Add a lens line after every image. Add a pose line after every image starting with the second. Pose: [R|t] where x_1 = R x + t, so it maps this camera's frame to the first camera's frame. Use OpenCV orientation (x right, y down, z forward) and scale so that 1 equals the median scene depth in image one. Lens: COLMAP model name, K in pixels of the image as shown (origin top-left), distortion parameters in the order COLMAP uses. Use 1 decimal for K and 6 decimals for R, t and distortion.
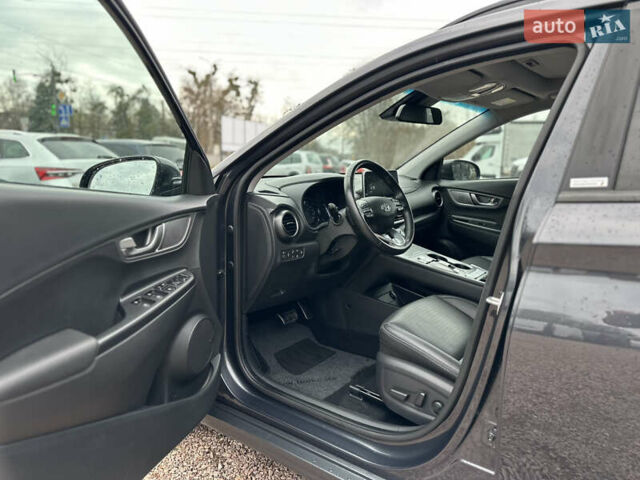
lens RADIAL K [[451.2, 0, 316.5], [0, 451.2, 249.0], [0, 0, 1]] dist [0.008217, -0.006303]
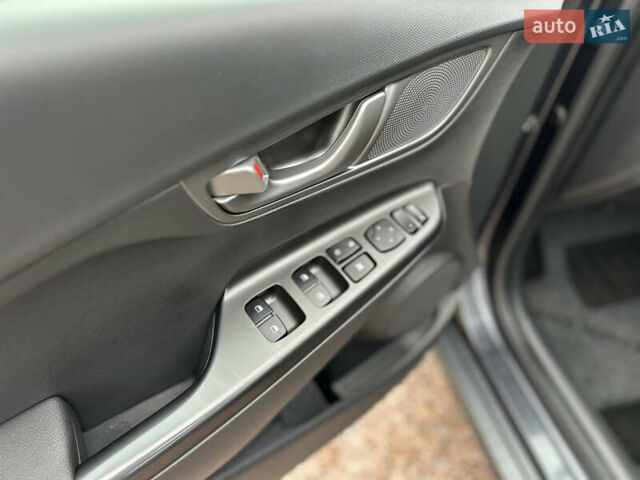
lens RADIAL K [[451.2, 0, 316.5], [0, 451.2, 249.0], [0, 0, 1]] dist [0.008217, -0.006303]
pose [[0.802692, 0.445089, -0.396965, -0.154827], [-0.123886, 0.775528, 0.619038, -0.115504], [0.583385, -0.447718, 0.677651, 0.532178]]
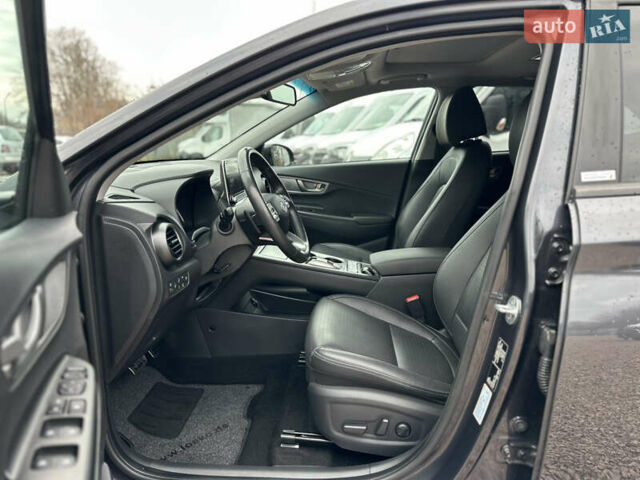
lens RADIAL K [[451.2, 0, 316.5], [0, 451.2, 249.0], [0, 0, 1]] dist [0.008217, -0.006303]
pose [[0.823290, -0.132529, 0.551933, -0.267685], [0.108283, 0.991174, 0.076478, -0.075440], [-0.557197, -0.003198, 0.830374, 0.302529]]
